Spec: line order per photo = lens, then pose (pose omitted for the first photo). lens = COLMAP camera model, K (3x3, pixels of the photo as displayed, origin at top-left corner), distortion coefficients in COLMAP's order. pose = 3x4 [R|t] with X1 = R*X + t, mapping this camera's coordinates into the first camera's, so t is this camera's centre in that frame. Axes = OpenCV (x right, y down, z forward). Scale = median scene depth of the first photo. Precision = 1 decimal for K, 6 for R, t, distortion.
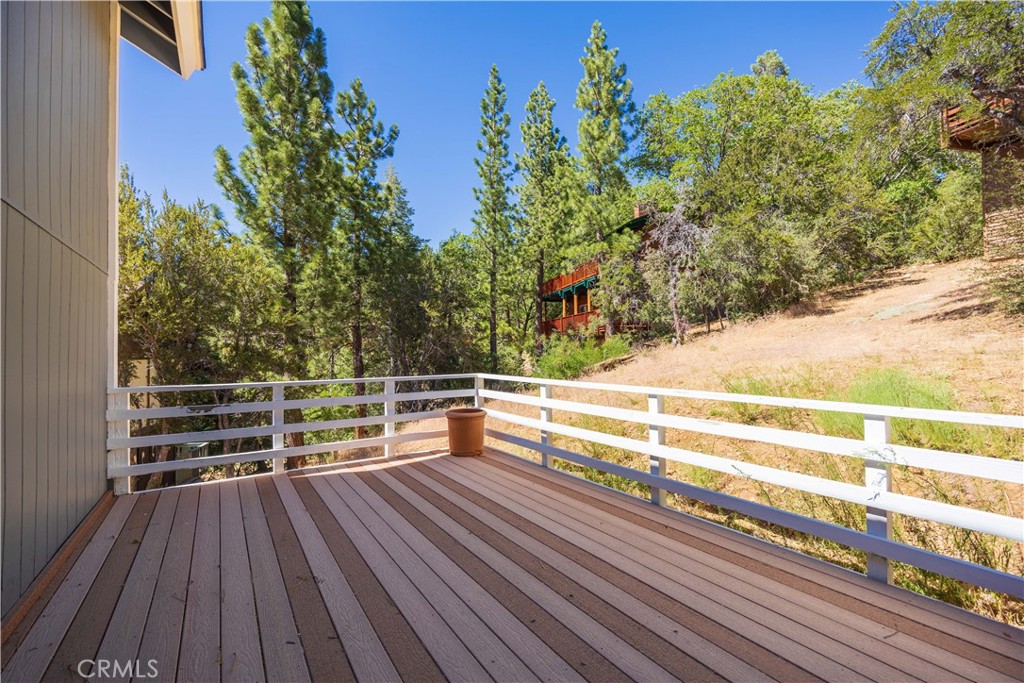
lens RADIAL K [[469.0, 0, 511.6], [0, 469.0, 338.8], [0, 0, 1]] dist [0.004406, 0.000397]
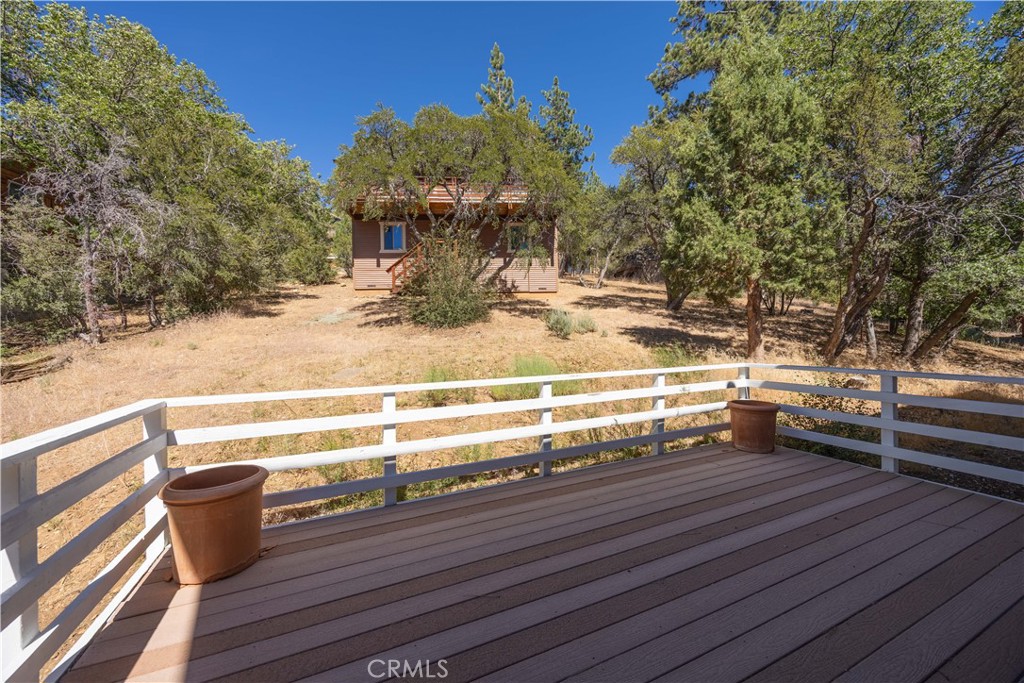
lens RADIAL K [[383.7, 0, 511.6], [0, 383.7, 351.4], [0, 0, 1]] dist [0.002537, 0.000207]
pose [[0.106332, -0.014462, 0.994226, -0.643969], [-0.012802, 0.999791, 0.015912, 0.029741], [-0.994248, -0.014420, 0.106124, 0.981255]]
